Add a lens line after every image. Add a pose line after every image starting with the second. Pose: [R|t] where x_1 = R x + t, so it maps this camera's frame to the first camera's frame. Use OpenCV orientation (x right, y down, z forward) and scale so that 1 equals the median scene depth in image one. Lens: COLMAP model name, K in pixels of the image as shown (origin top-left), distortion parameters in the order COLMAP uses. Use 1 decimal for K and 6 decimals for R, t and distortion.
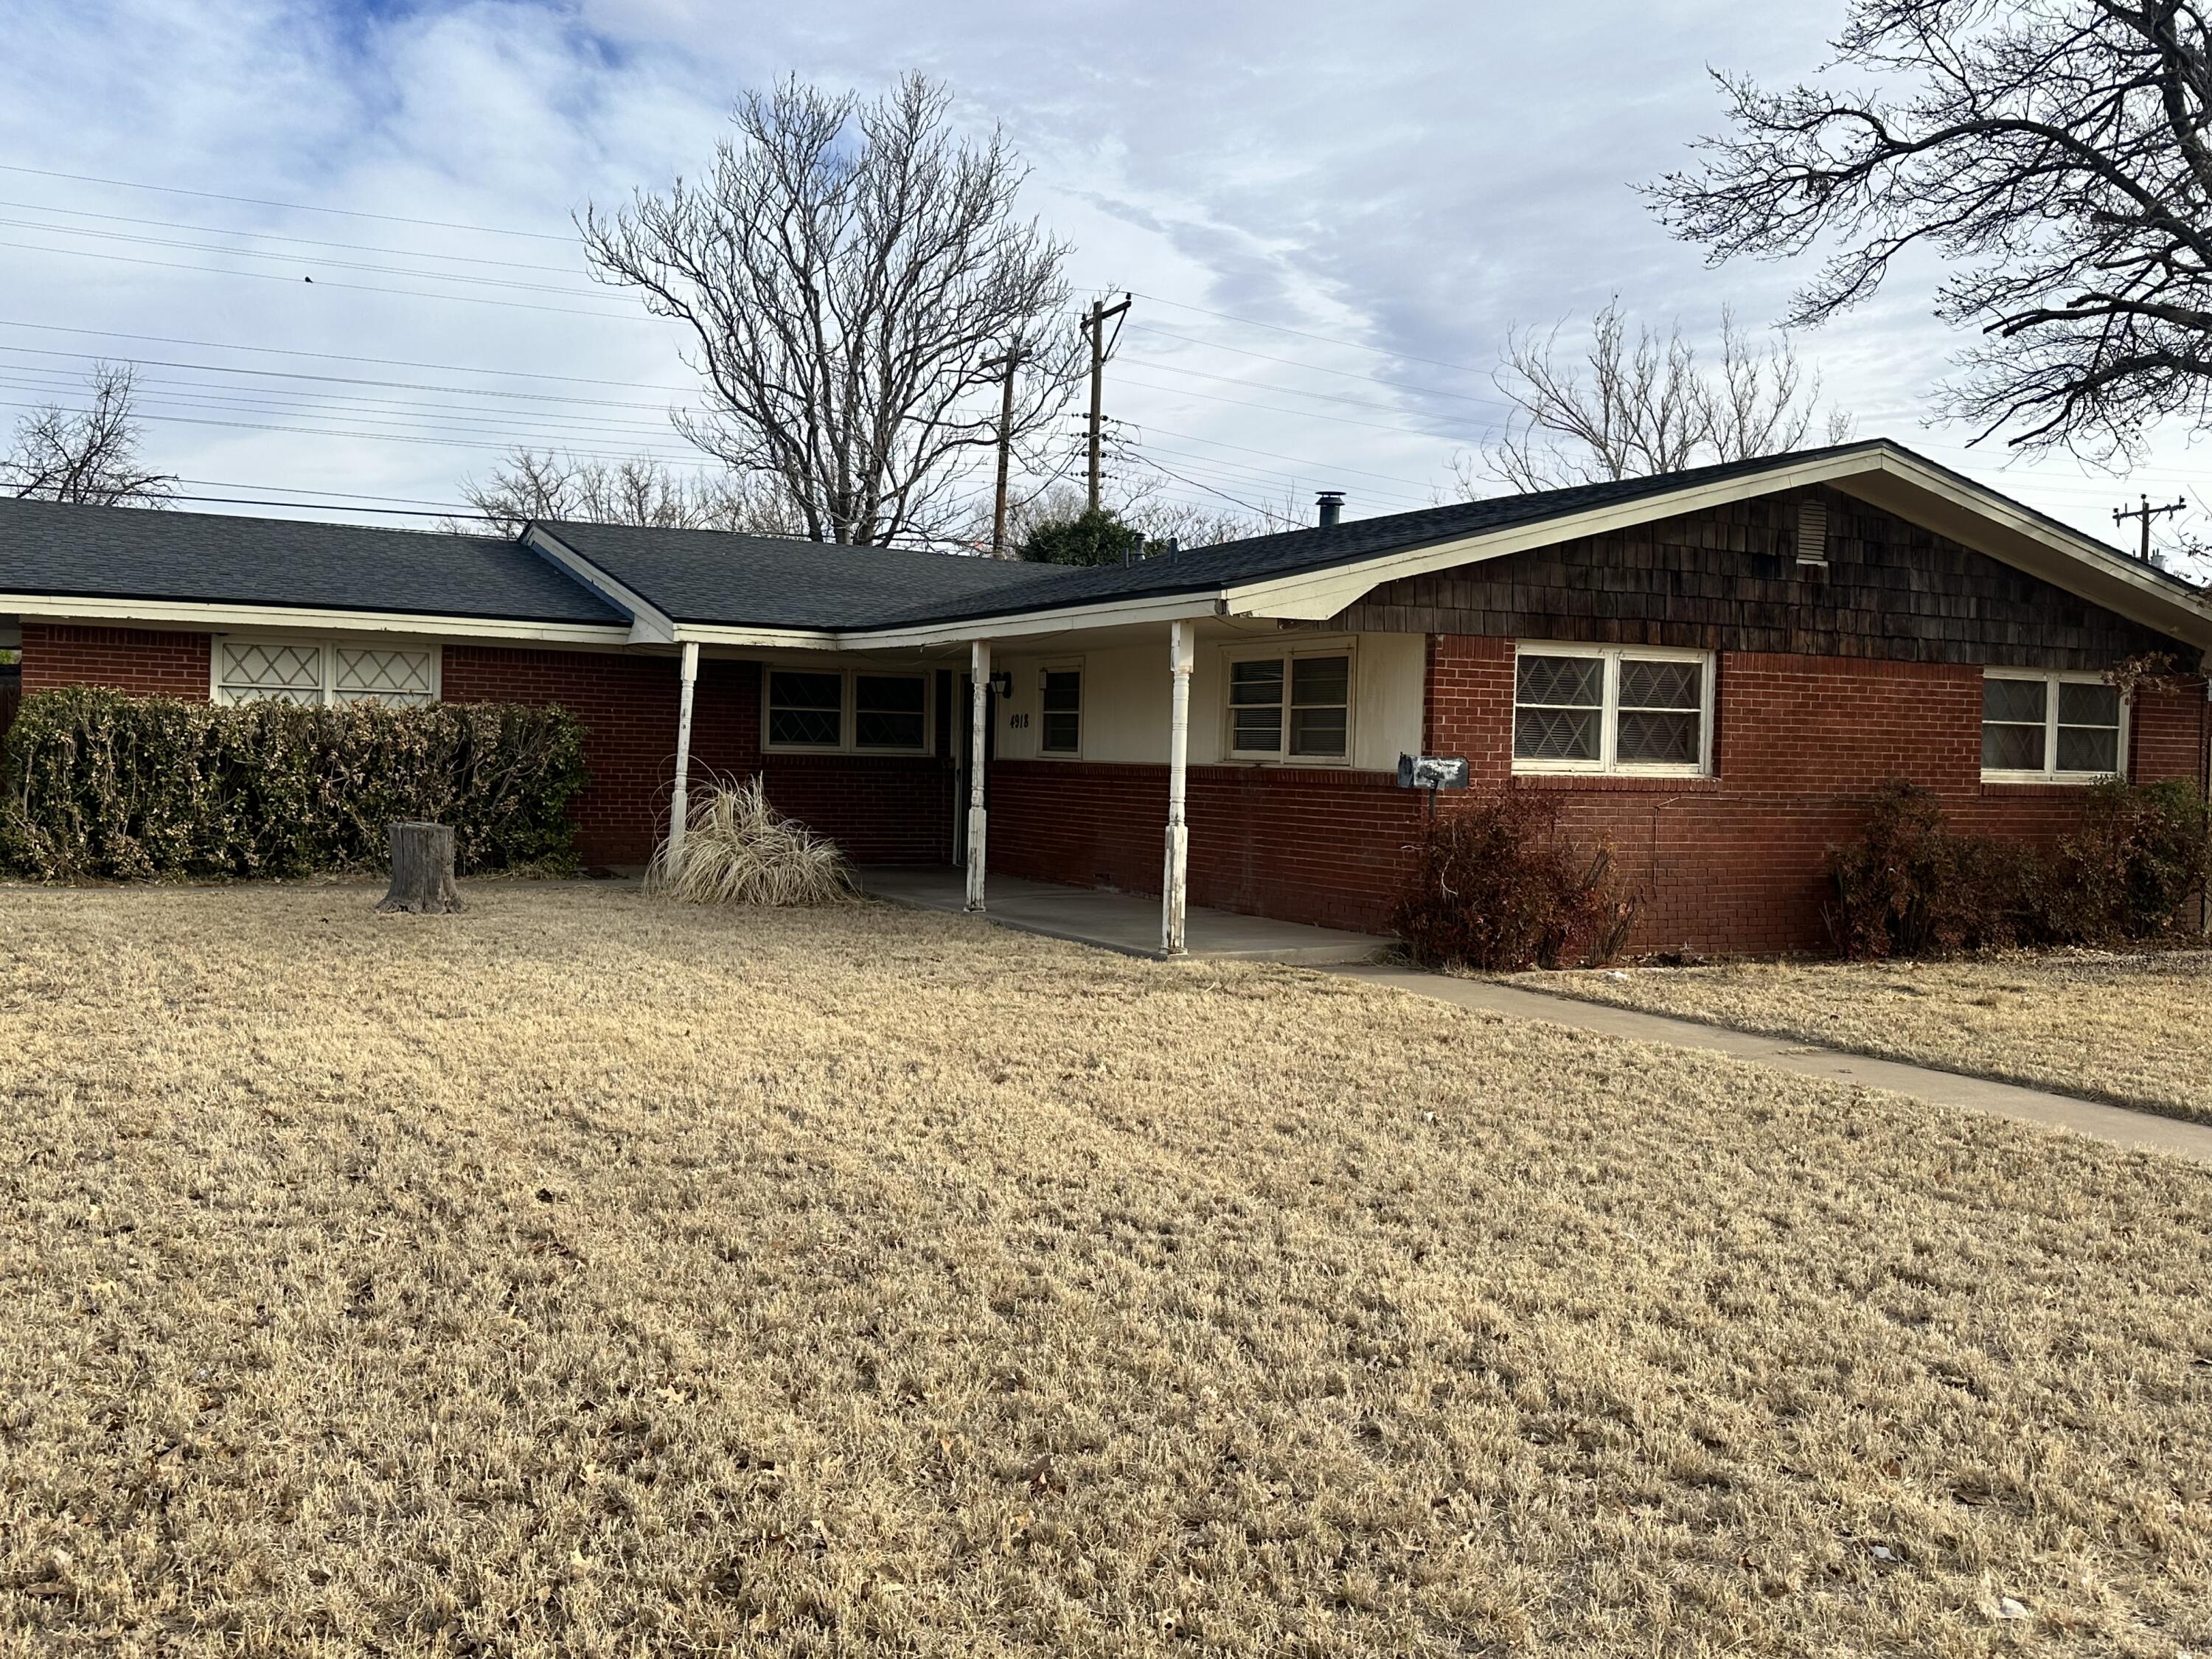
lens RADIAL K [[1961.4, 0, 1106.0], [0, 1961.4, 829.5], [0, 0, 1]] dist [0.195885, -0.453835]
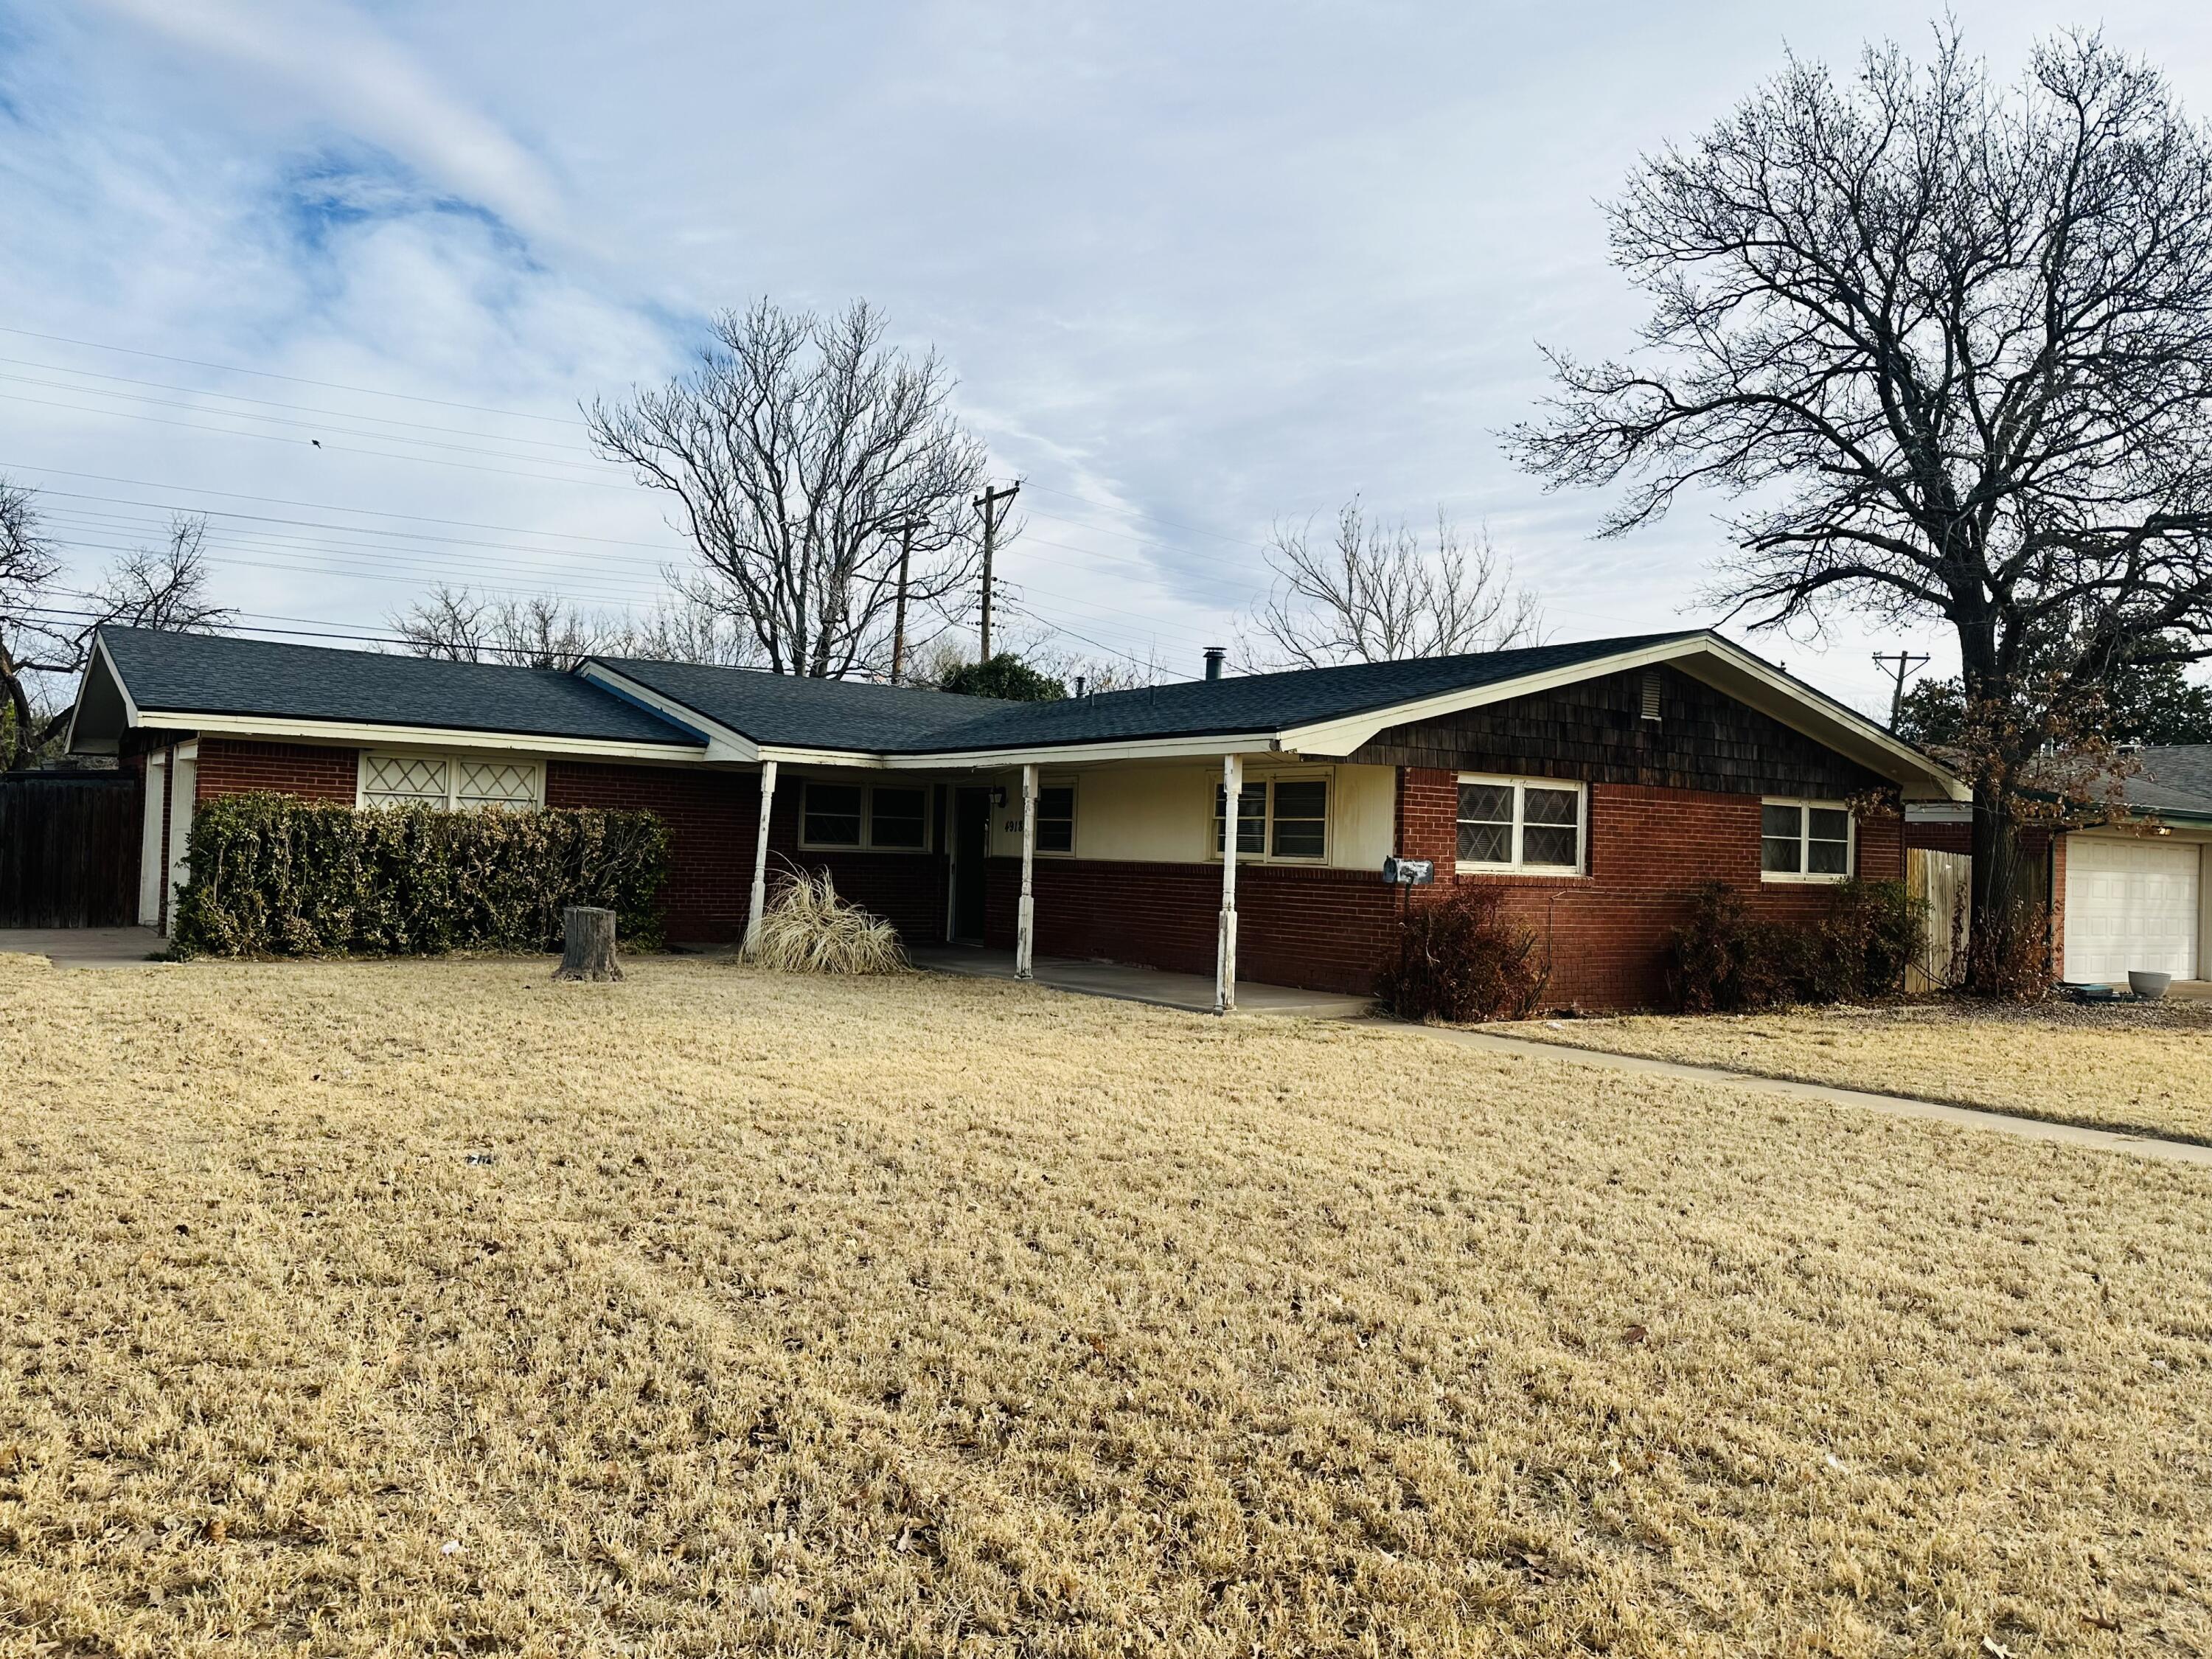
lens RADIAL K [[1658.1, 0, 1106.0], [0, 1658.1, 829.5], [0, 0, 1]] dist [0.161907, -0.355051]
pose [[0.990234, 0.009698, 0.139076, -0.152324], [-0.002700, 0.998725, -0.050418, -0.000125], [-0.139387, 0.049550, 0.988997, -0.059569]]
